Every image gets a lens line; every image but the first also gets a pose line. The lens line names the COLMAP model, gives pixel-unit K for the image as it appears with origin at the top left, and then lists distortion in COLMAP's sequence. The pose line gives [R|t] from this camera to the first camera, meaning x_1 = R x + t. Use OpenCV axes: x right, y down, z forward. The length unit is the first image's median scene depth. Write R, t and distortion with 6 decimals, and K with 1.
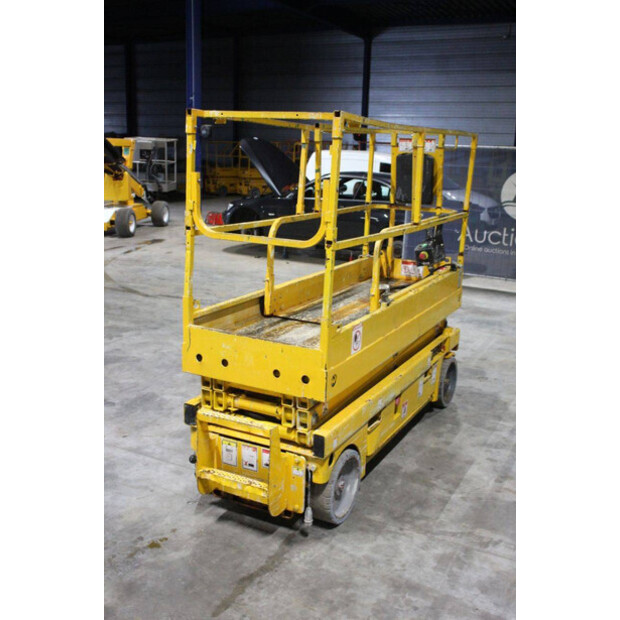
lens RADIAL K [[675.6, 0, 312.3], [0, 675.6, 311.2], [0, 0, 1]] dist [-0.026564, 0.000000]
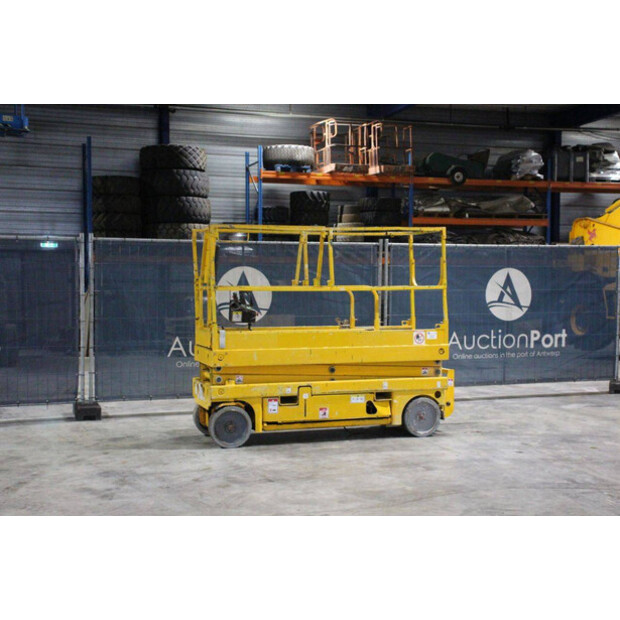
lens RADIAL K [[925.4, 0, 311.7], [0, 925.4, 313.1], [0, 0, 1]] dist [0.100880, 0.000000]
pose [[-0.710439, -0.056374, 0.701497, -1.782960], [0.141130, 0.965125, 0.220488, -0.683801], [-0.689463, 0.255646, -0.677707, 3.066749]]
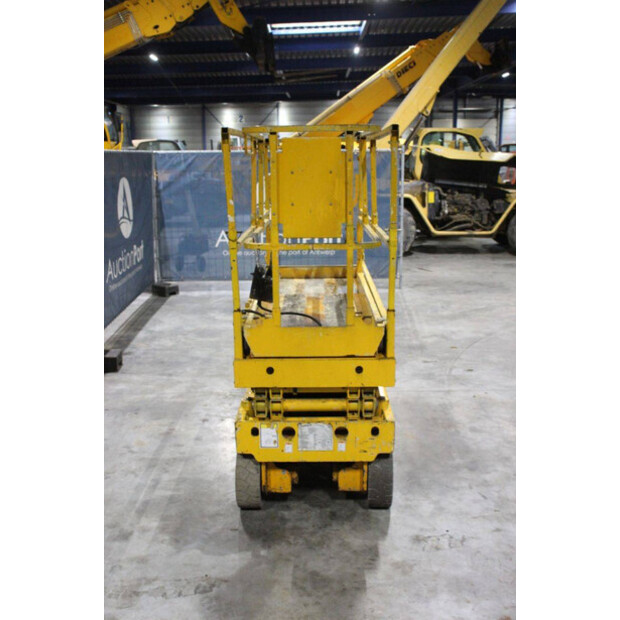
lens RADIAL K [[675.6, 0, 308.1], [0, 675.6, 319.5], [0, 0, 1]] dist [-0.026564, 0.000000]
pose [[-0.894886, 0.080697, -0.438938, 0.671918], [-0.122324, 0.901503, 0.415126, -0.535850], [0.429203, 0.425183, -0.796871, 2.327837]]
